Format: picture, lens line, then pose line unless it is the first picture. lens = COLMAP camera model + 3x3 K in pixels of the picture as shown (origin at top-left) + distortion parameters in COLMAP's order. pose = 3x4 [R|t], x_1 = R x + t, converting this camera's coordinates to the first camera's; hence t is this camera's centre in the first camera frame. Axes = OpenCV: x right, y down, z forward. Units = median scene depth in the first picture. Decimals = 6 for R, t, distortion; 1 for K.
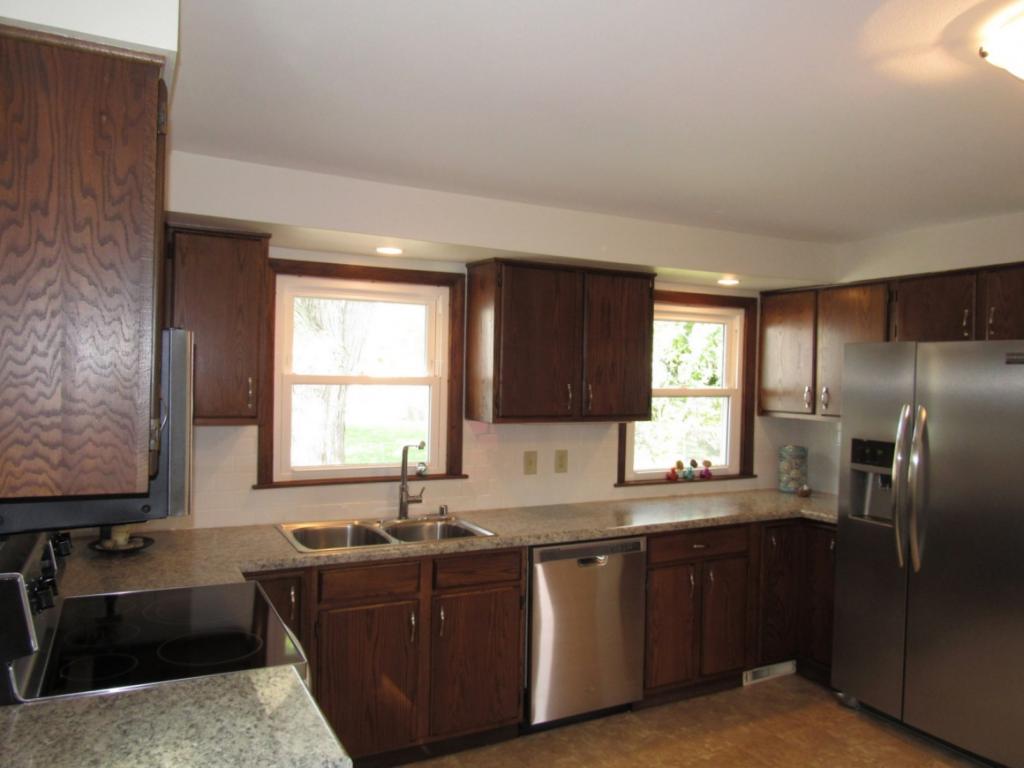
lens RADIAL K [[746.1, 0, 512.0], [0, 746.1, 384.0], [0, 0, 1]] dist [-0.023573, -0.004530]
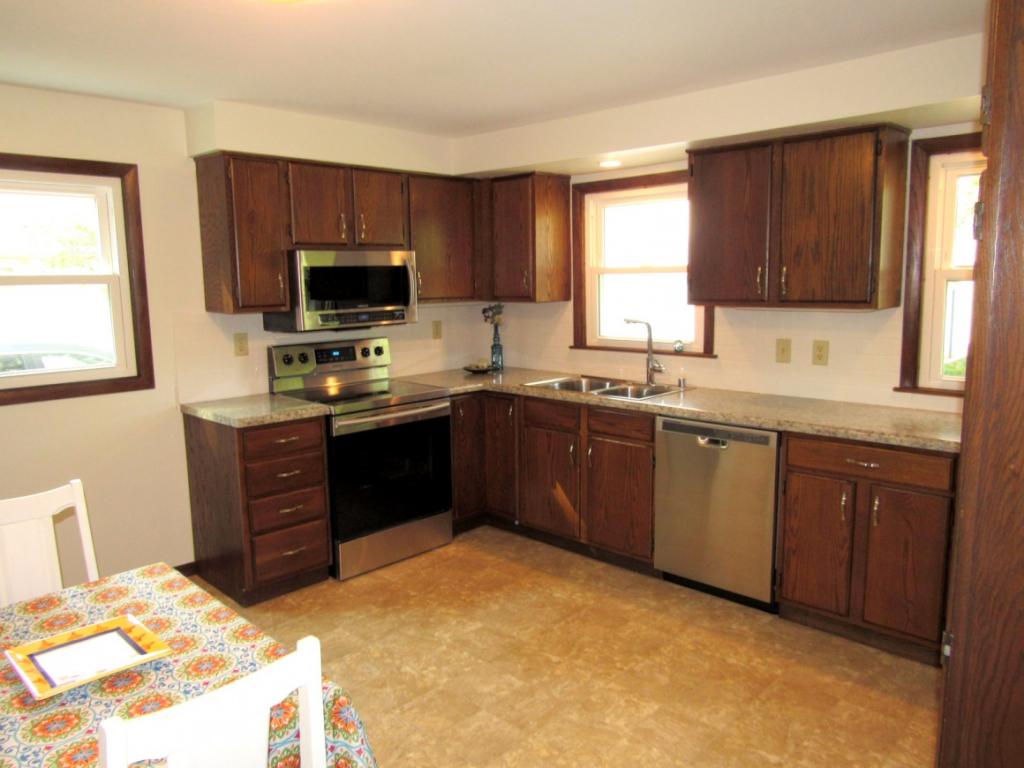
lens RADIAL K [[746.1, 0, 512.0], [0, 746.1, 384.0], [0, 0, 1]] dist [-0.023573, -0.004530]
pose [[0.304140, 0.107402, -0.946554, 0.934359], [0.011047, 0.993160, 0.116240, 0.036276], [0.952563, -0.045810, 0.300873, 0.418045]]
